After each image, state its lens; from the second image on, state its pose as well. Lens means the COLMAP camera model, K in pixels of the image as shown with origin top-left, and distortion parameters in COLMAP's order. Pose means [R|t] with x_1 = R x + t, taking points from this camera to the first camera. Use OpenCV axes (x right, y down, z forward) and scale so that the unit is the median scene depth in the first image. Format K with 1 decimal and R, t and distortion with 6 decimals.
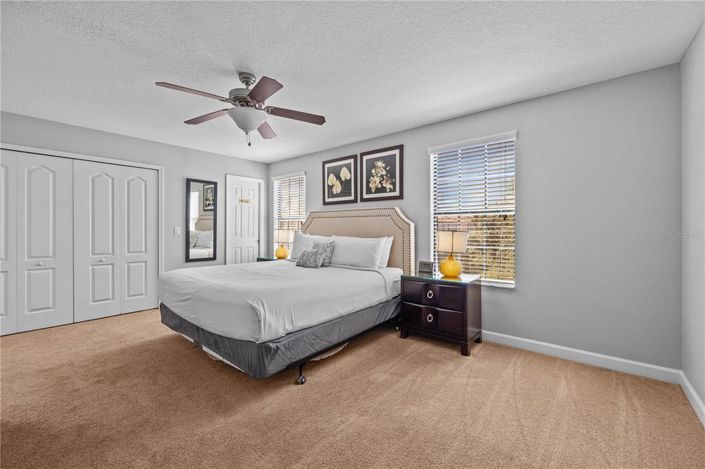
lens RADIAL K [[287.3, 0, 351.0], [0, 287.3, 227.6], [0, 0, 1]] dist [0.001207, -0.000016]
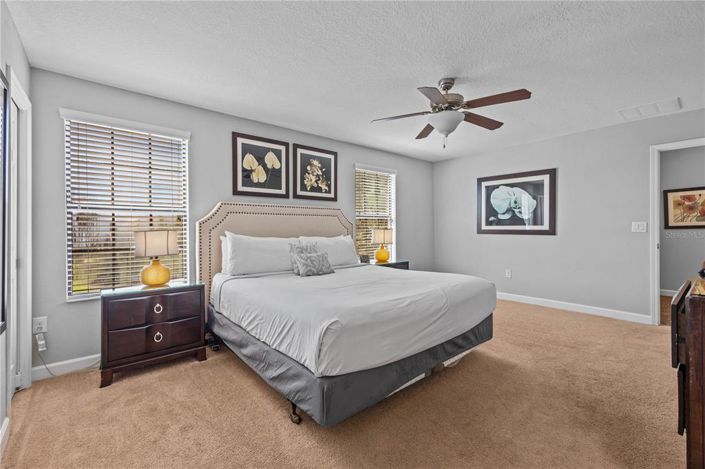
lens RADIAL K [[304.4, 0, 349.4], [0, 304.4, 231.6], [0, 0, 1]] dist [-0.000511, 0.000007]
pose [[0.166363, -0.011934, 0.985992, -0.885580], [0.003779, 0.999927, 0.011465, 0.003898], [-0.986057, 0.001819, 0.166396, 0.684784]]
